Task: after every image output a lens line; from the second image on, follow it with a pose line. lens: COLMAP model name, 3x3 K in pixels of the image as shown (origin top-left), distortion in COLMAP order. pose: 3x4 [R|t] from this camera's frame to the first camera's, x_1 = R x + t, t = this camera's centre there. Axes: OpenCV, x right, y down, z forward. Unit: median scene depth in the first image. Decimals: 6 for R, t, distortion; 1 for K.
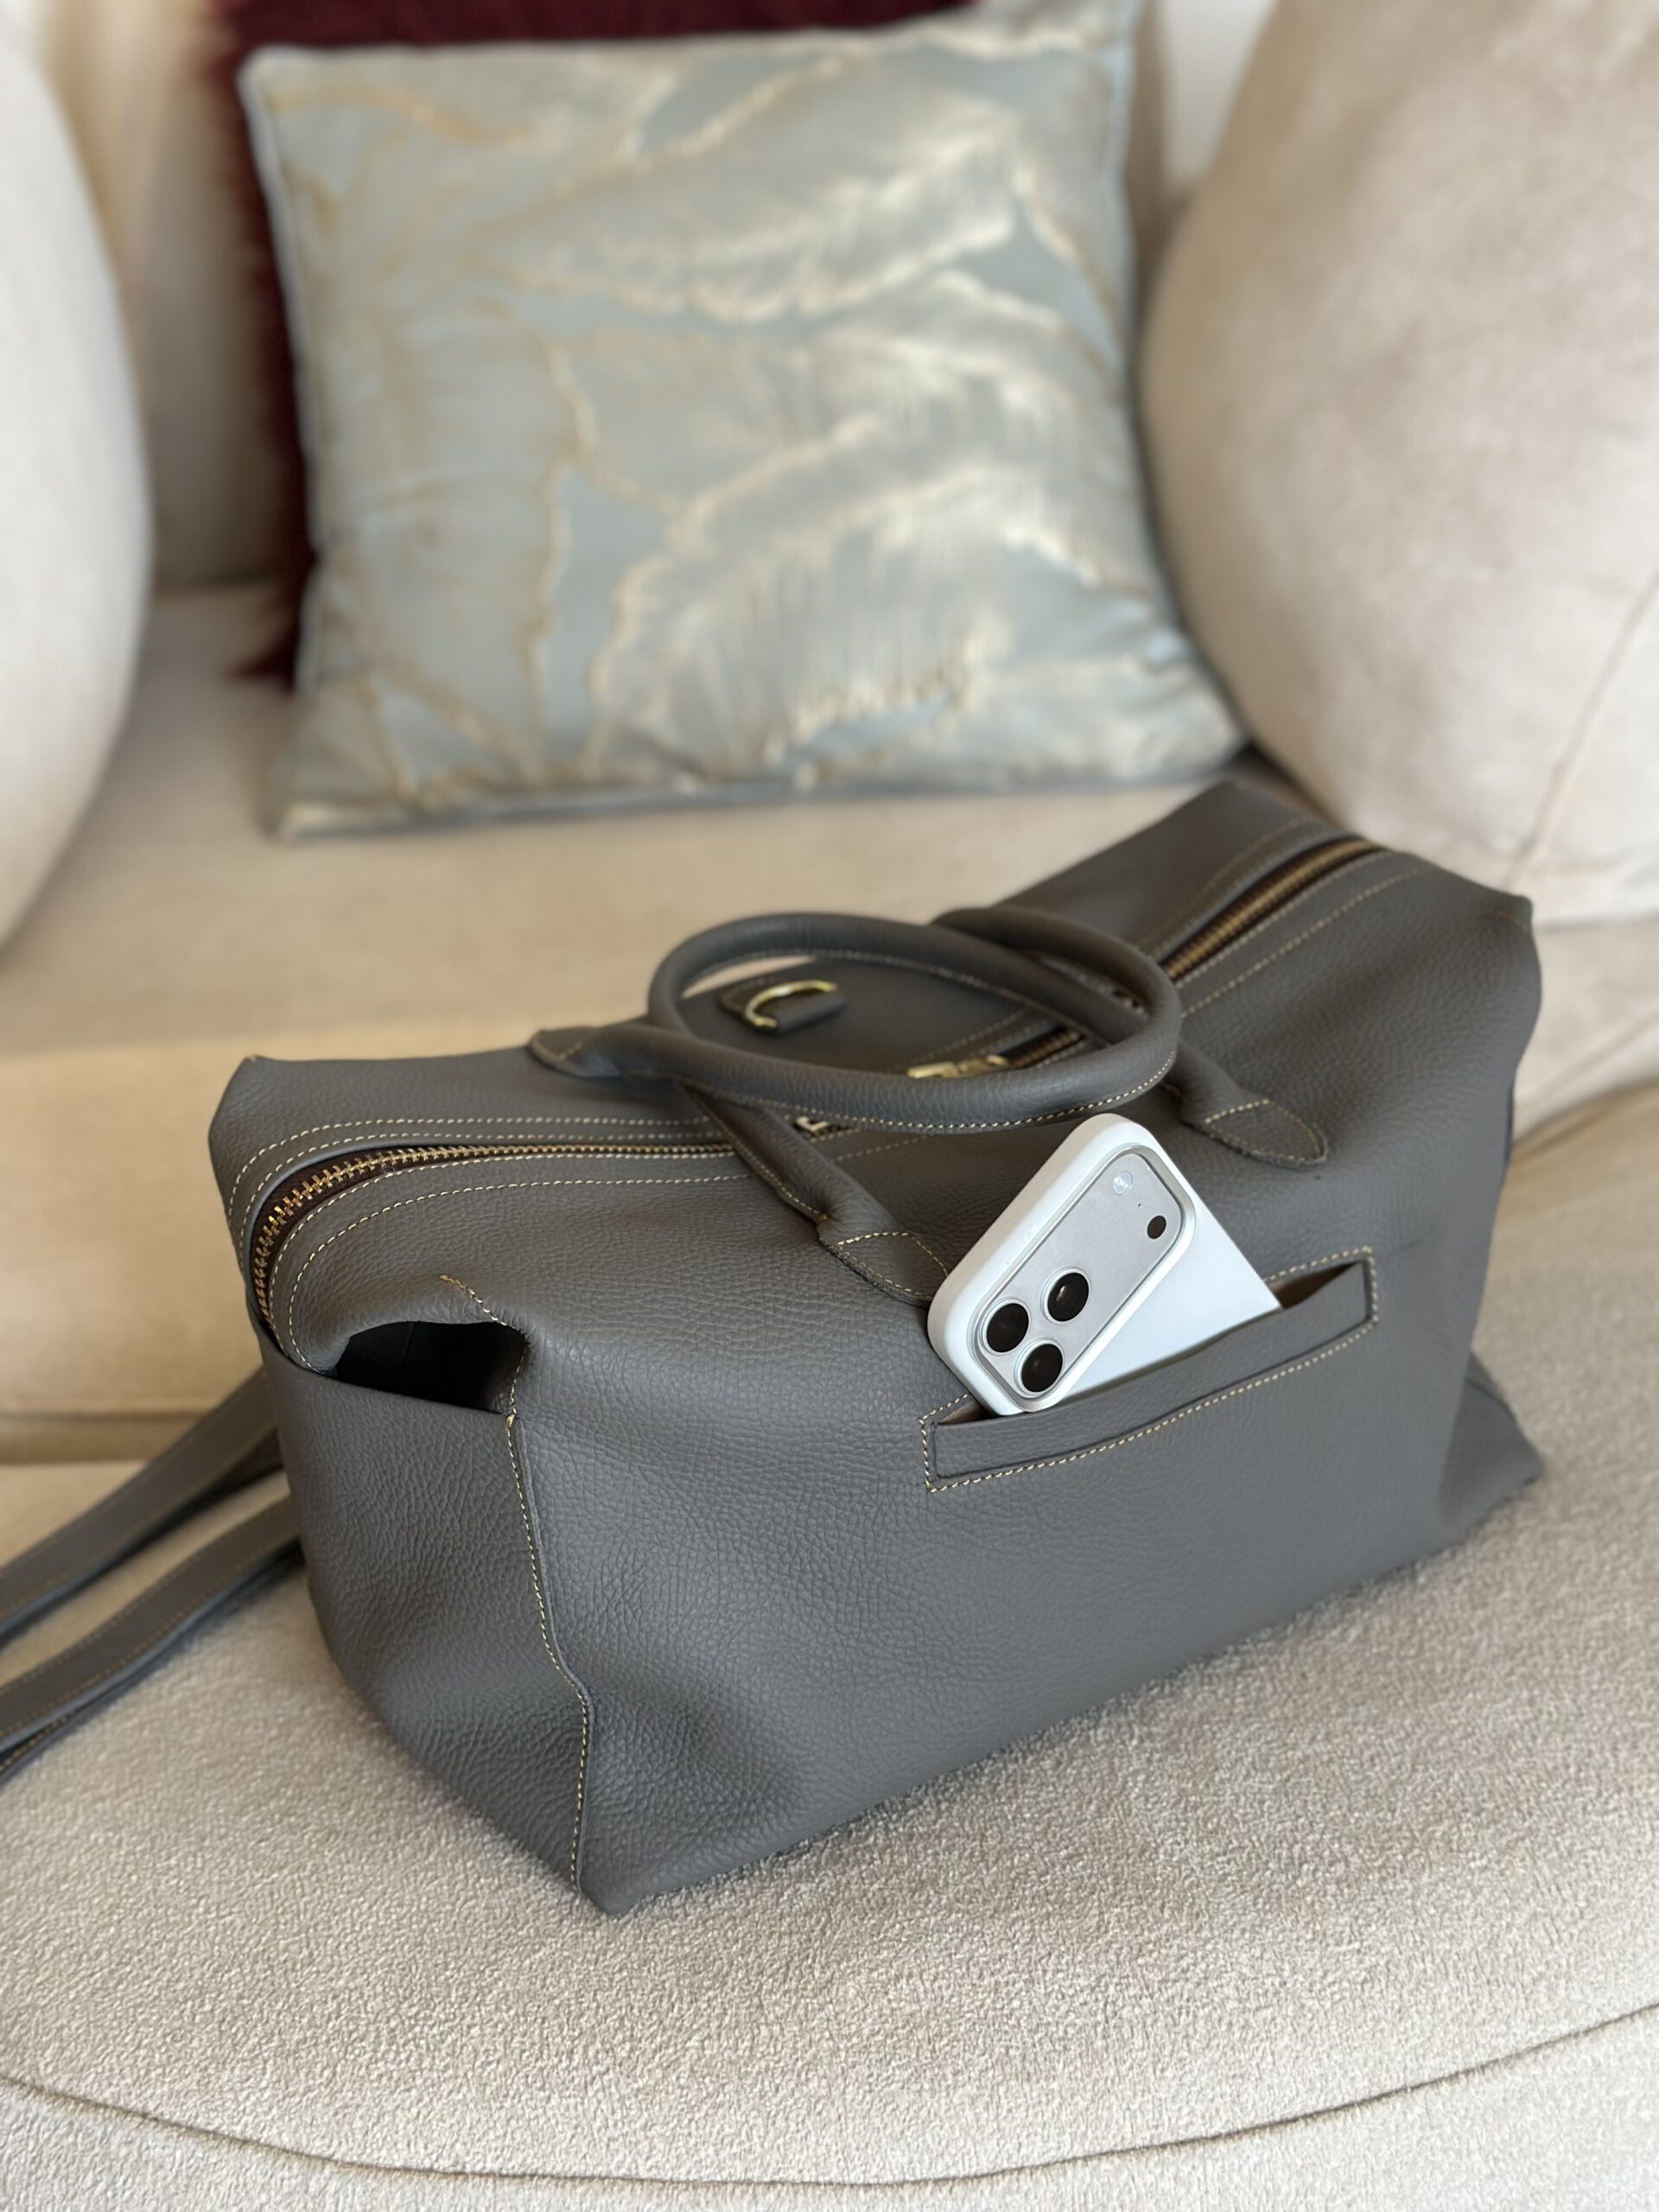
lens RADIAL K [[3126.5, 0, 829.5], [0, 3126.5, 1106.0], [0, 0, 1]] dist [0.164841, -0.409709]
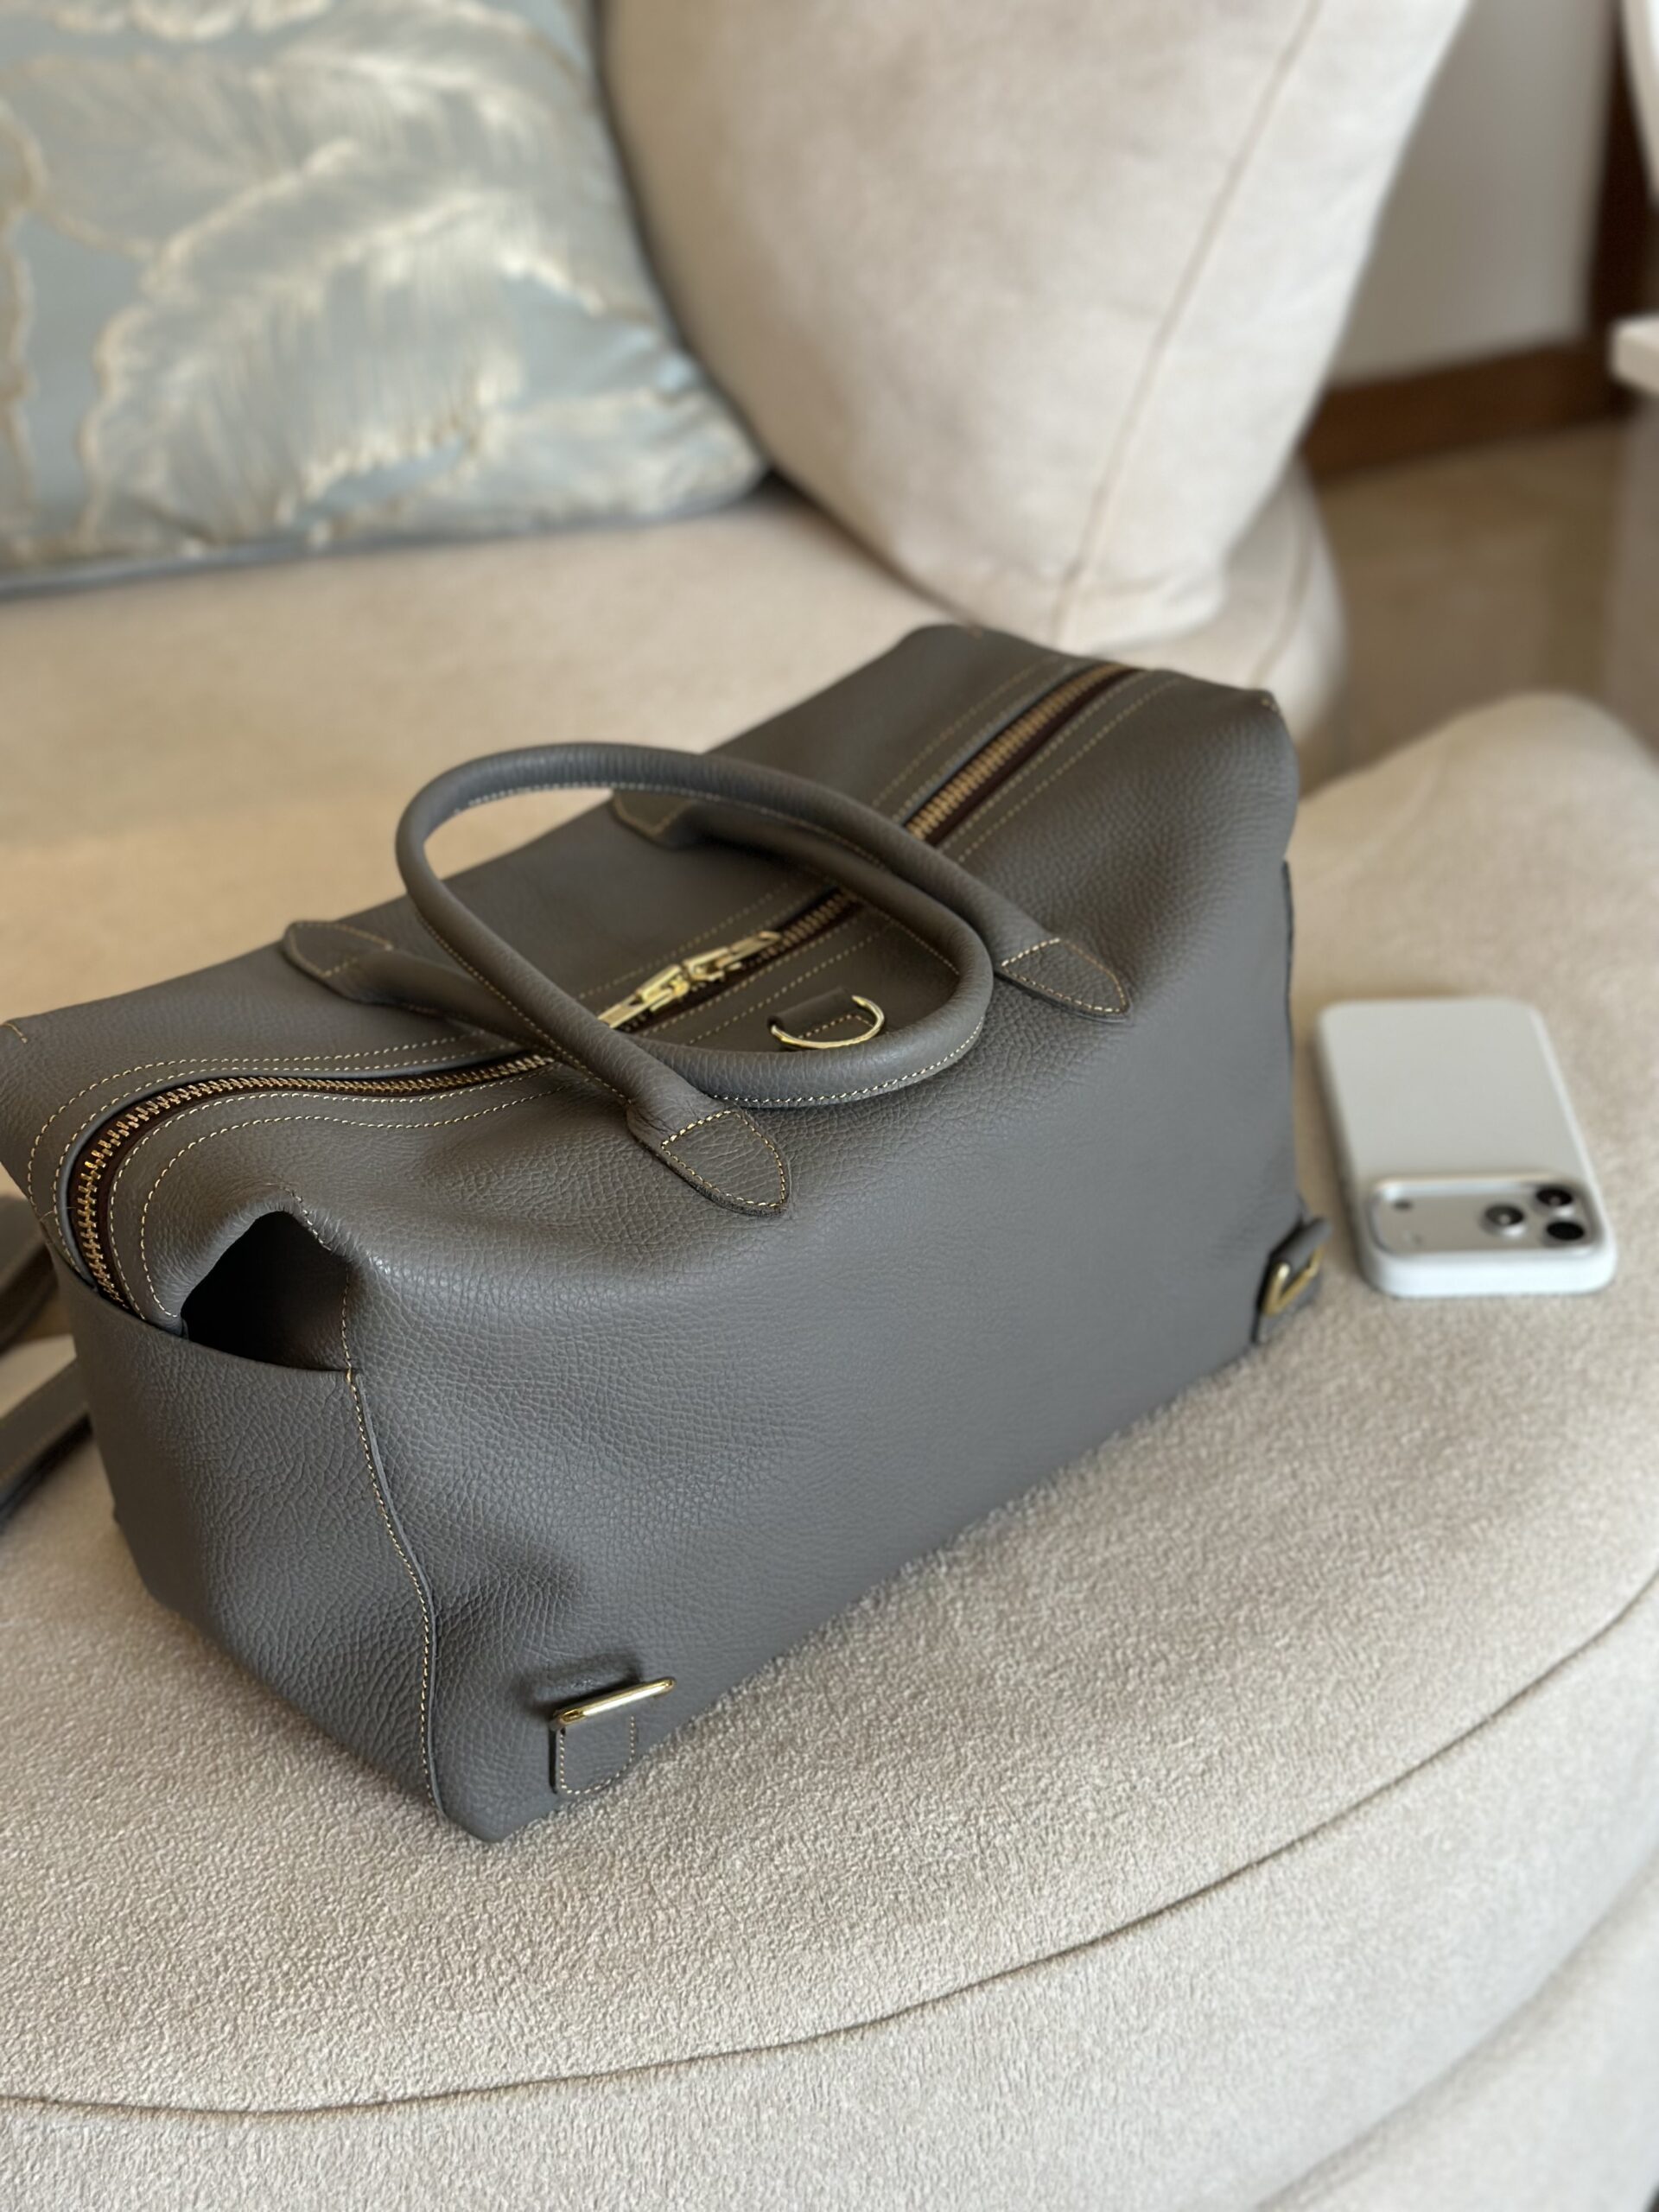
lens RADIAL K [[3126.5, 0, 829.5], [0, 3126.5, 1106.0], [0, 0, 1]] dist [0.164841, -0.409709]
pose [[0.971135, -0.111990, 0.210607, -0.149424], [0.083682, 0.986772, 0.138843, -0.101423], [-0.223371, -0.117212, 0.967661, 0.026756]]
